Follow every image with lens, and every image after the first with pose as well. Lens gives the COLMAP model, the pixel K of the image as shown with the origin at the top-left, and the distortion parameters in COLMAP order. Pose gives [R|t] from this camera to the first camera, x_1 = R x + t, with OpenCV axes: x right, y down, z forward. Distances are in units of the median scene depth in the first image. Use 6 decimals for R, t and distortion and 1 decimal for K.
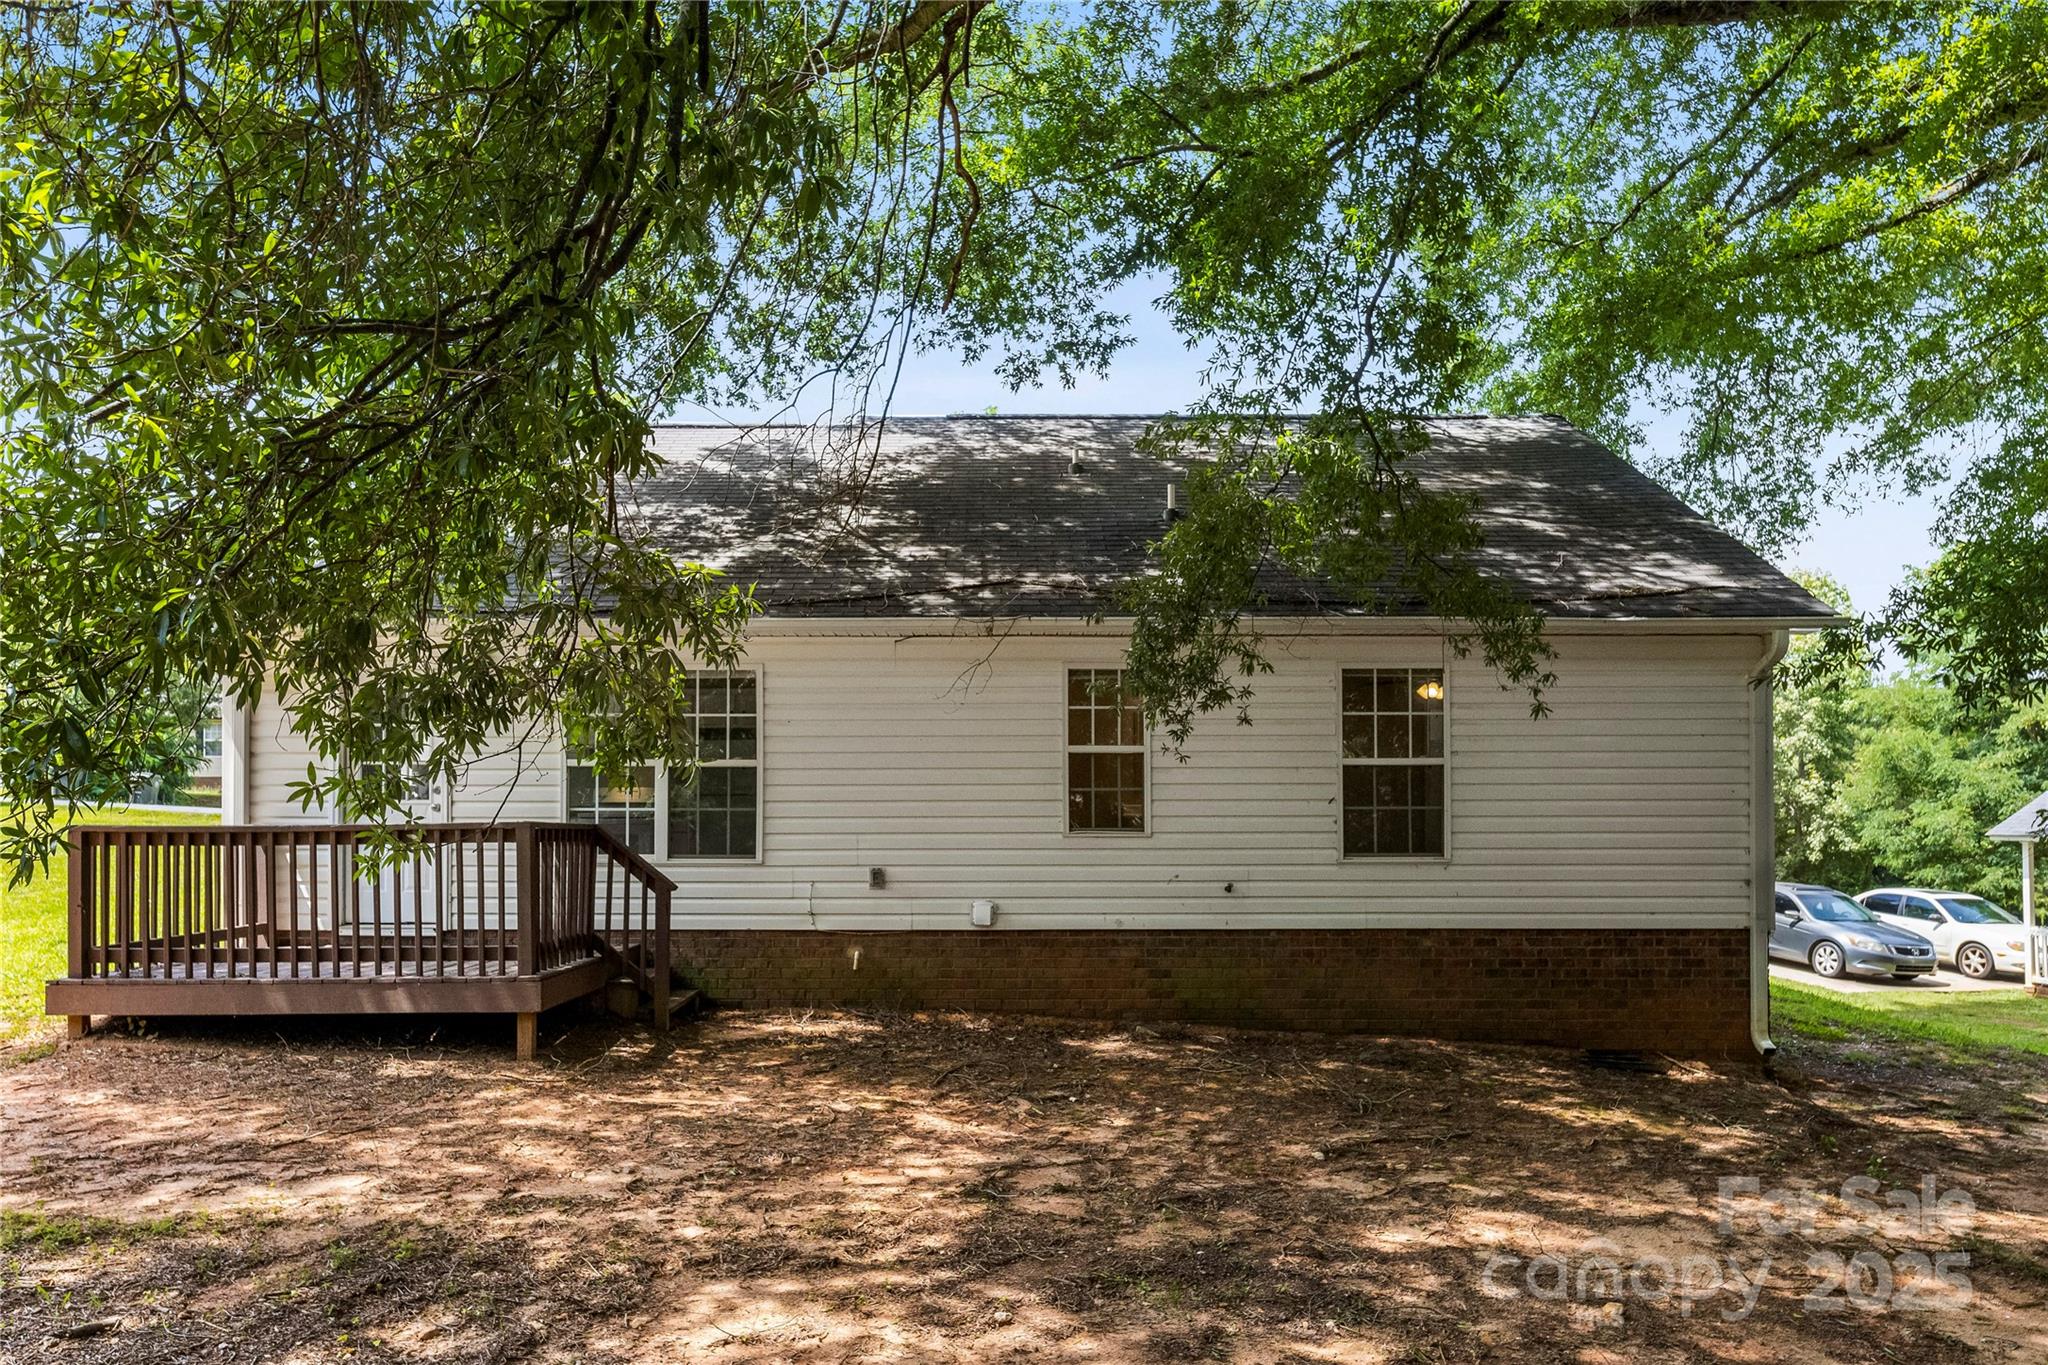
lens RADIAL K [[1445.4, 0, 1032.5], [0, 1445.4, 675.9], [0, 0, 1]] dist [-0.006235, 0.001235]
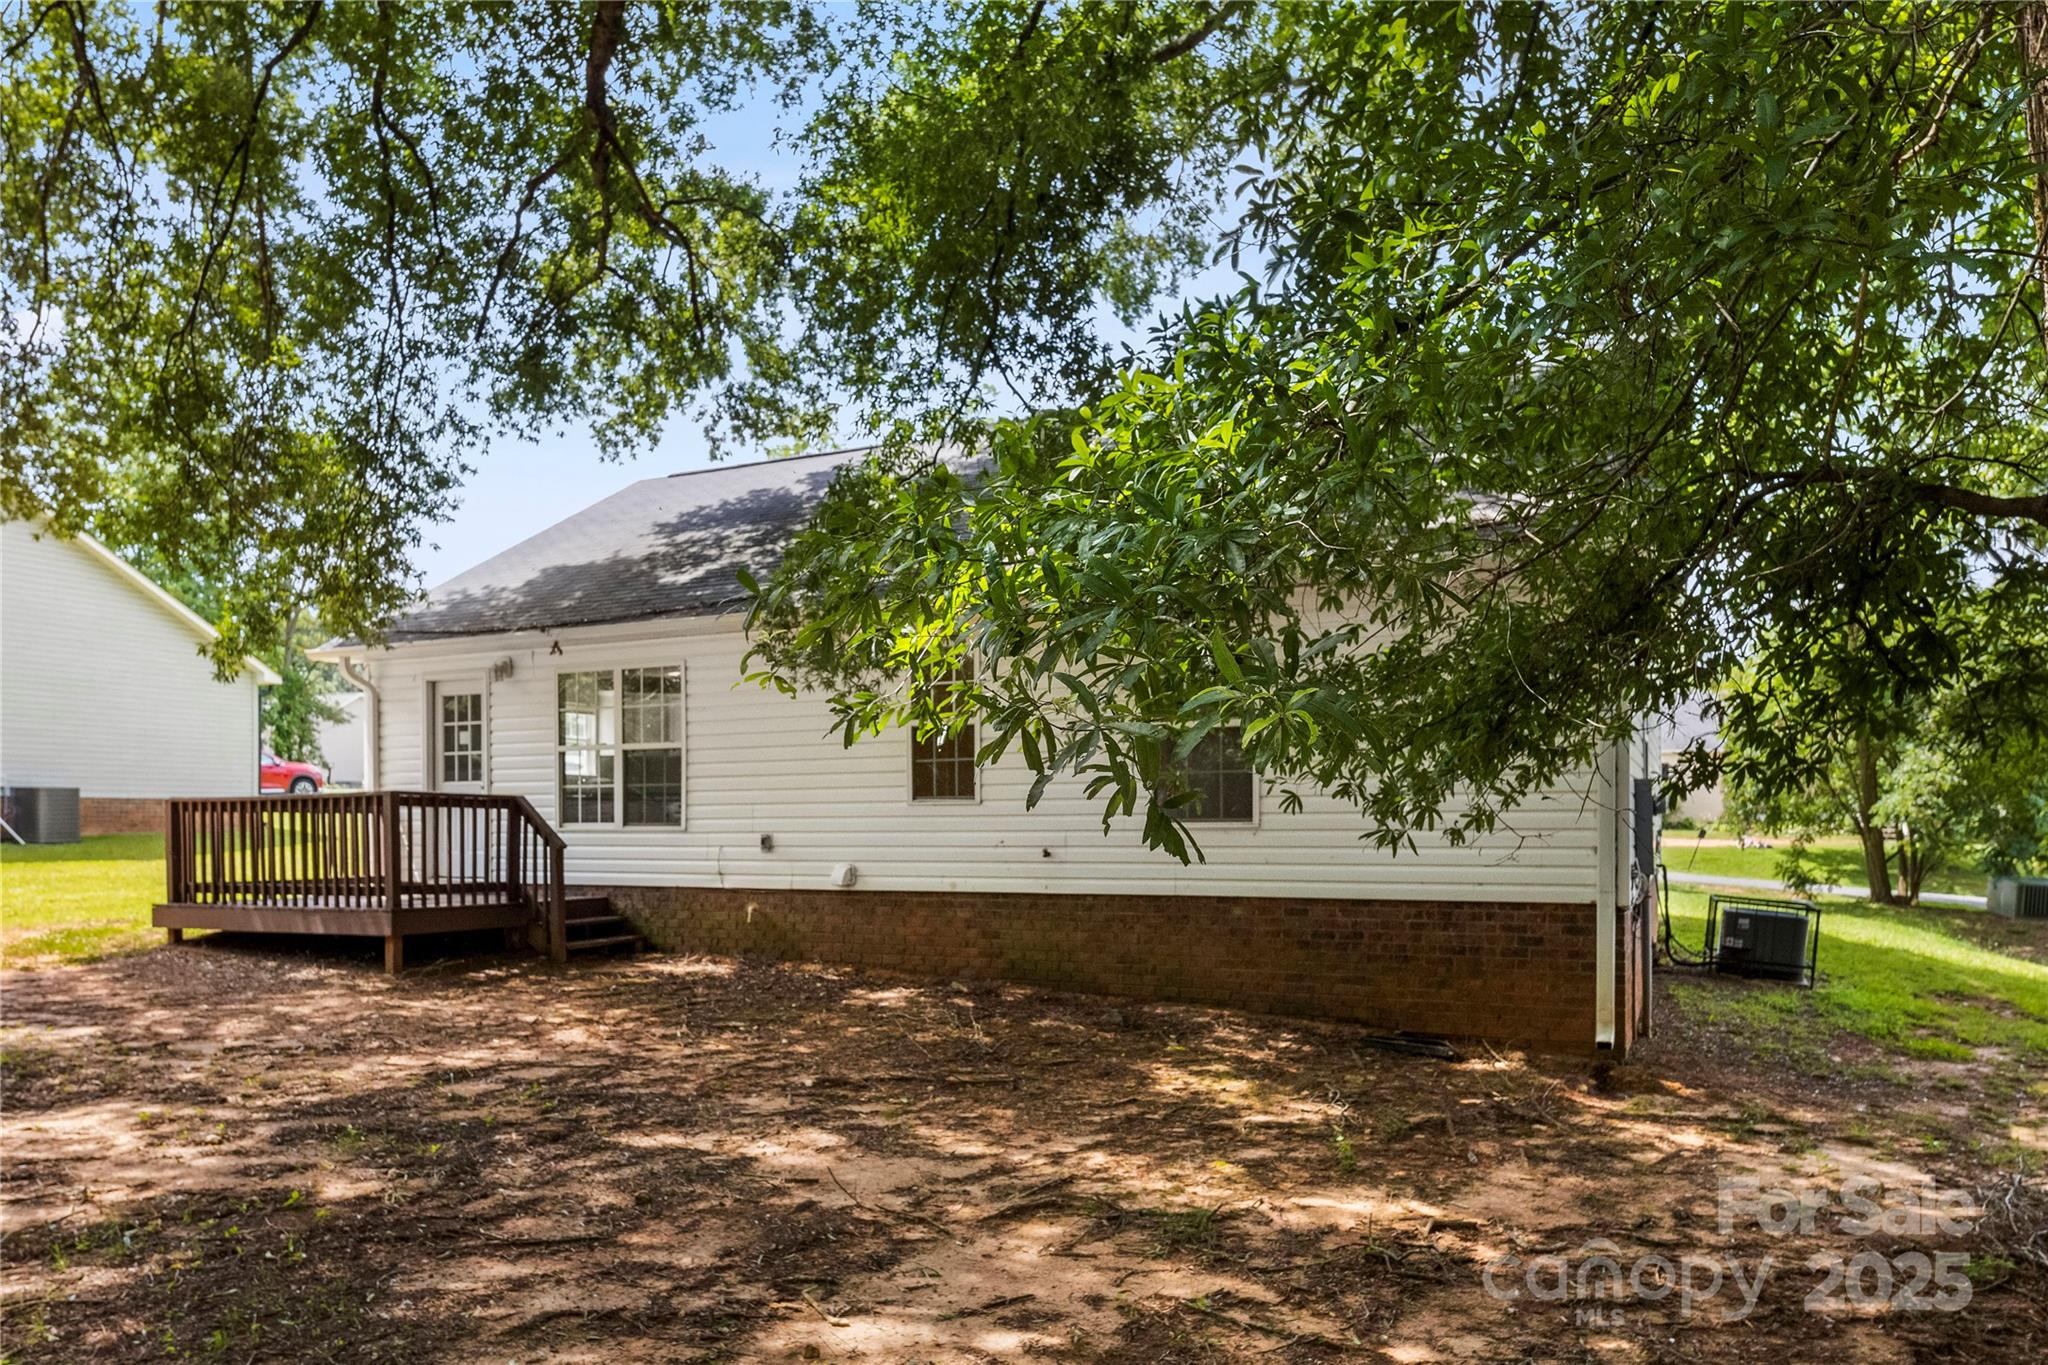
lens RADIAL K [[1445.4, 0, 1030.9], [0, 1445.4, 689.7], [0, 0, 1]] dist [-0.006235, 0.001235]
pose [[0.893603, -0.046083, -0.446487, 0.747972], [0.047090, 0.998851, -0.008849, 0.049958], [0.446382, -0.013117, 0.894747, 0.100360]]
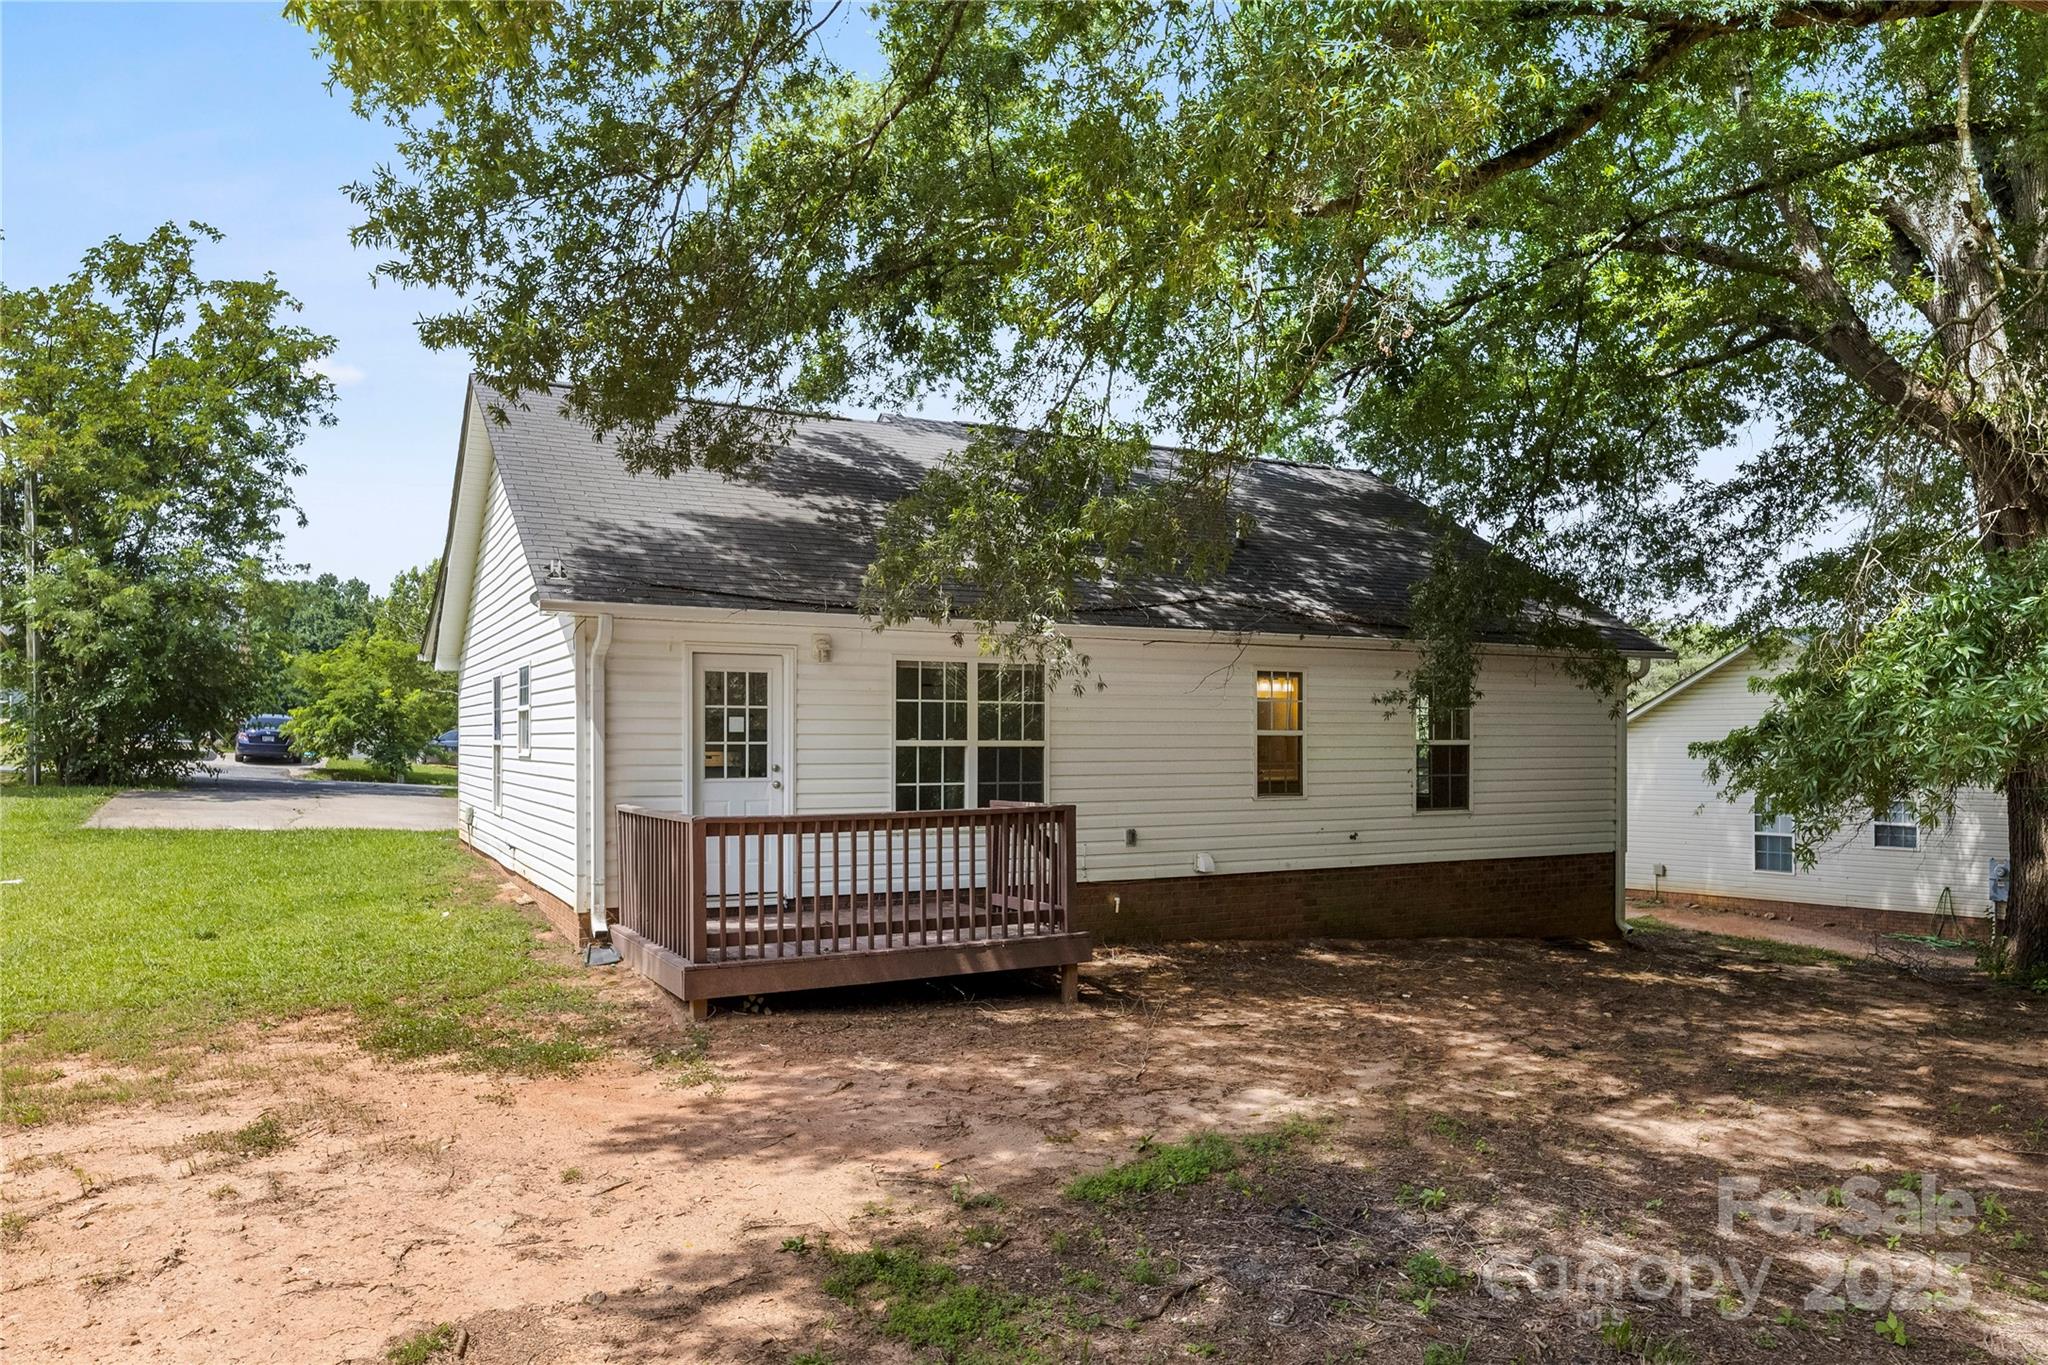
lens RADIAL K [[1445.4, 0, 1014.0], [0, 1445.4, 689.5], [0, 0, 1]] dist [-0.006235, 0.001235]
pose [[0.875857, 0.017351, 0.482258, -0.983235], [-0.052099, 0.996912, 0.058752, -0.065221], [-0.479750, -0.076584, 0.874057, -0.021348]]
